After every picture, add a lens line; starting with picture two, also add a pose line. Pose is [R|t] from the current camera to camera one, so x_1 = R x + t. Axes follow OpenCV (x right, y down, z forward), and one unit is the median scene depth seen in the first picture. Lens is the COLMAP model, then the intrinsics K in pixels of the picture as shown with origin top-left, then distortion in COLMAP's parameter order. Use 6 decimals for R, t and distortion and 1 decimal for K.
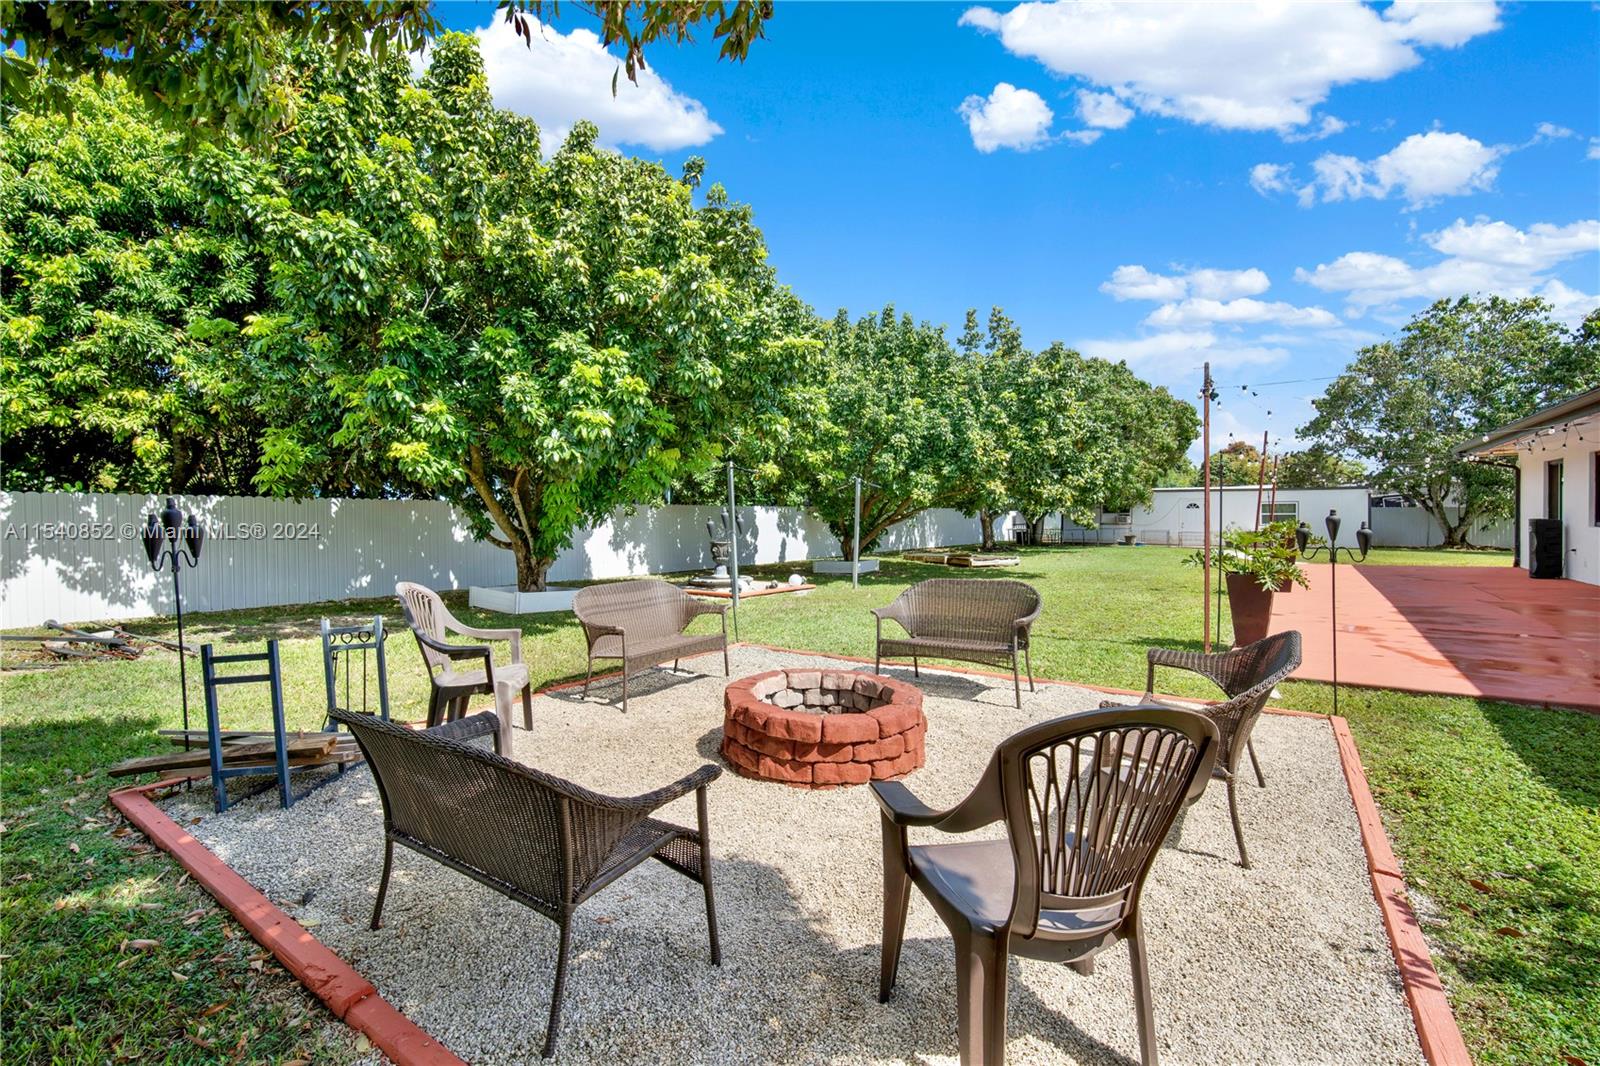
lens RADIAL K [[713.7, 0, 801.6], [0, 713.7, 524.0], [0, 0, 1]] dist [-0.002258, 0.000052]
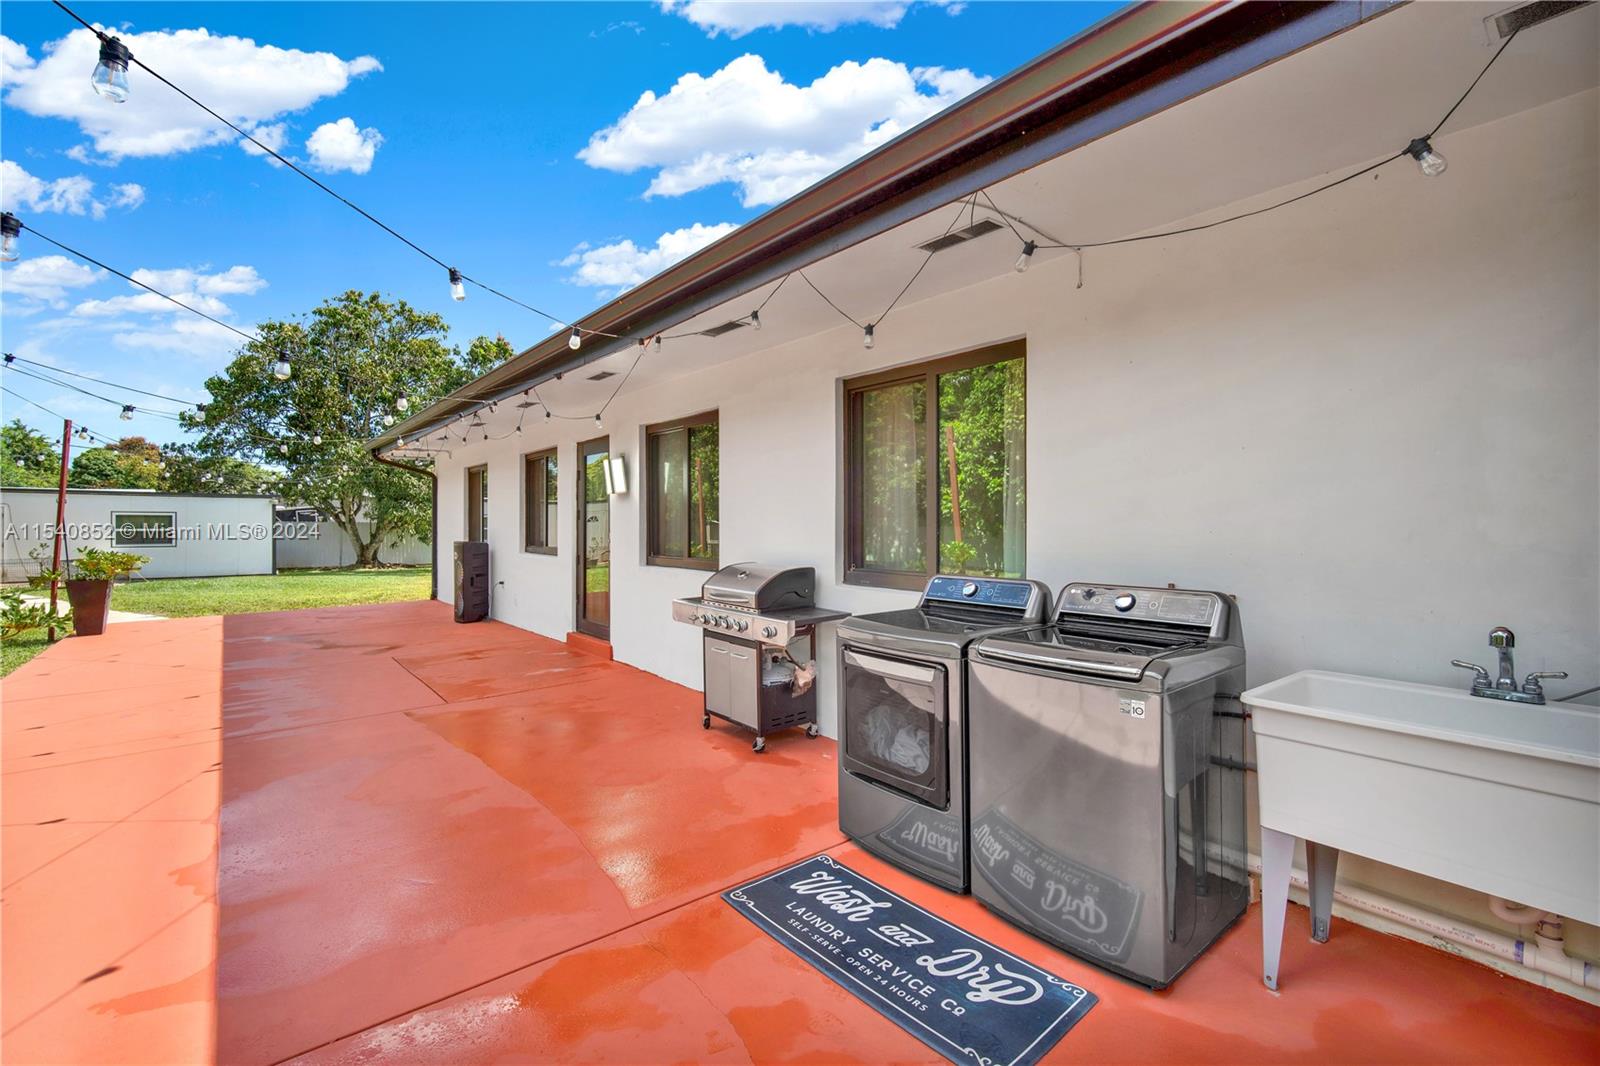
lens RADIAL K [[713.7, 0, 801.6], [0, 713.7, 524.0], [0, 0, 1]] dist [-0.002258, 0.000052]
pose [[0.275733, 0.009922, 0.961183, 0.192746], [0.009471, 0.999870, -0.013038, -0.004486], [-0.961187, 0.012698, 0.275604, 0.213040]]
